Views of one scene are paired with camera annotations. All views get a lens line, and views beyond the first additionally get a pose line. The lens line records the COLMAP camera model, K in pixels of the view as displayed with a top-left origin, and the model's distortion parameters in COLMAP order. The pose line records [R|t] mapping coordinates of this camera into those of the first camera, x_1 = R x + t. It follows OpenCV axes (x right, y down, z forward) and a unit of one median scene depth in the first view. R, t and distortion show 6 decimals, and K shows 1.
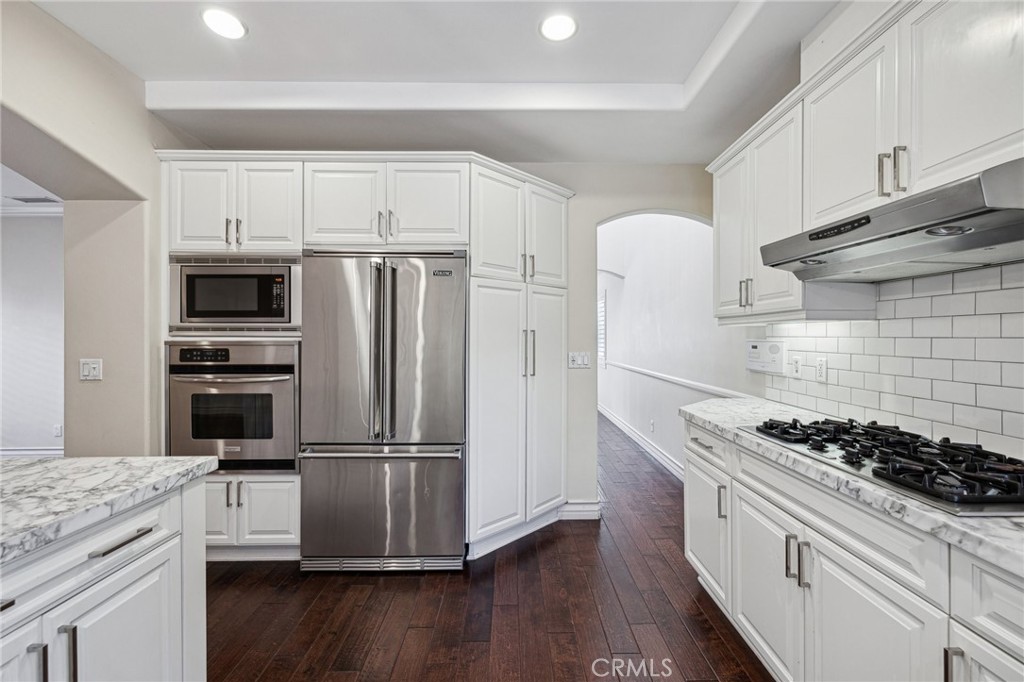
lens RADIAL K [[430.0, 0, 518.4], [0, 430.0, 341.4], [0, 0, 1]] dist [-0.000709, -0.000255]
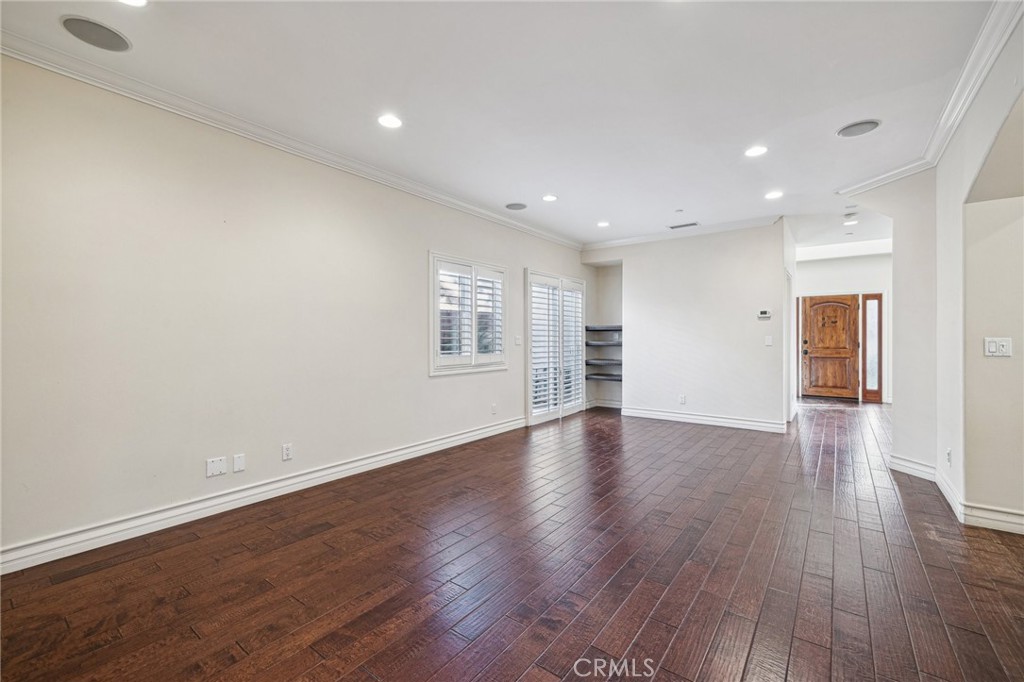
lens RADIAL K [[430.0, 0, 518.0], [0, 430.0, 335.6], [0, 0, 1]] dist [-0.000709, -0.000255]
pose [[0.792087, -0.000335, -0.610409, -1.261059], [-0.007117, 0.999927, -0.009784, 0.053189], [0.610367, 0.012094, 0.792026, -0.666670]]
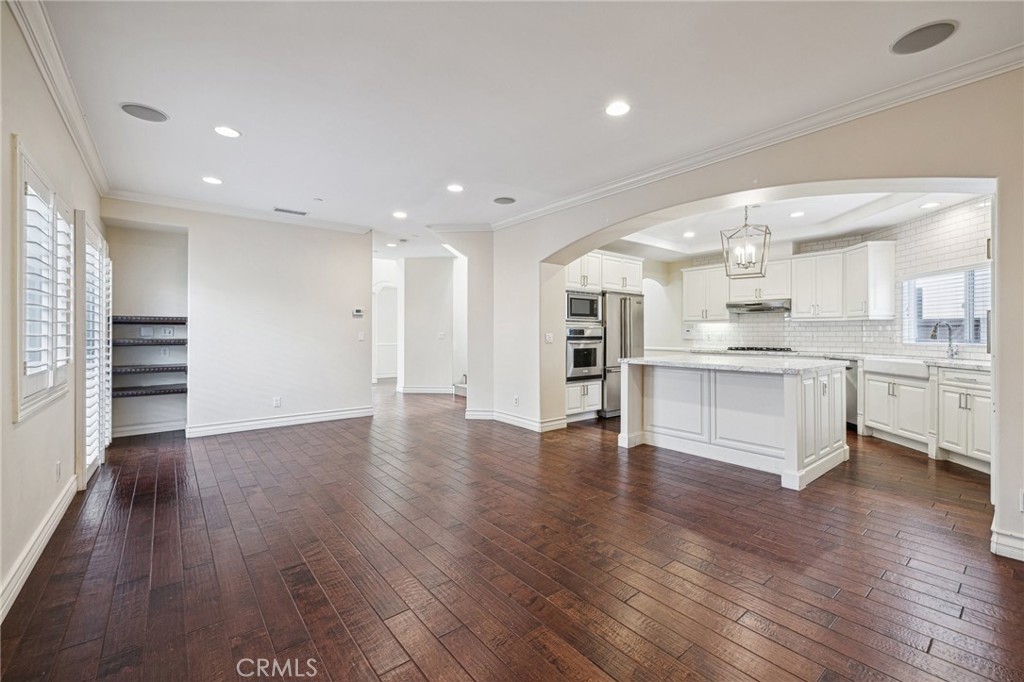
lens RADIAL K [[430.0, 0, 518.8], [0, 430.0, 332.4], [0, 0, 1]] dist [-0.000709, -0.000255]
pose [[0.784452, 0.003863, 0.620177, -2.434053], [0.002828, 0.999948, -0.009805, 0.054896], [-0.620183, 0.009446, 0.784400, -0.655700]]
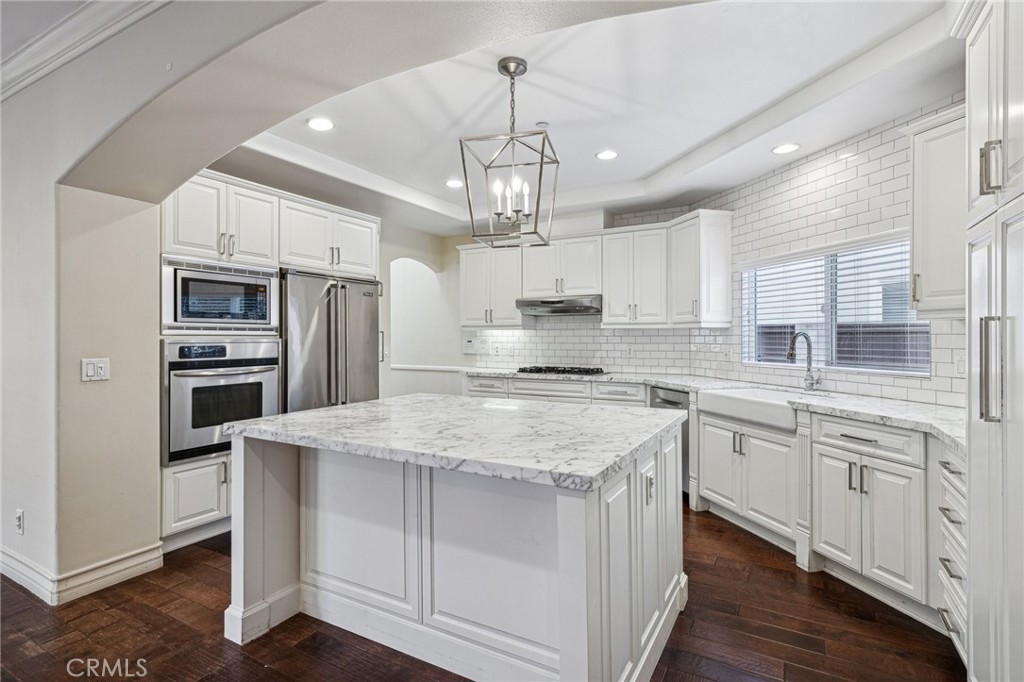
lens RADIAL K [[498.0, 0, 518.6], [0, 498.0, 336.2], [0, 0, 1]] dist [0.008484, 0.001918]
pose [[0.501591, 0.001110, 0.865104, -1.429613], [0.008913, 0.999939, -0.006451, 0.007026], [-0.865059, 0.010946, 0.501550, -0.352632]]
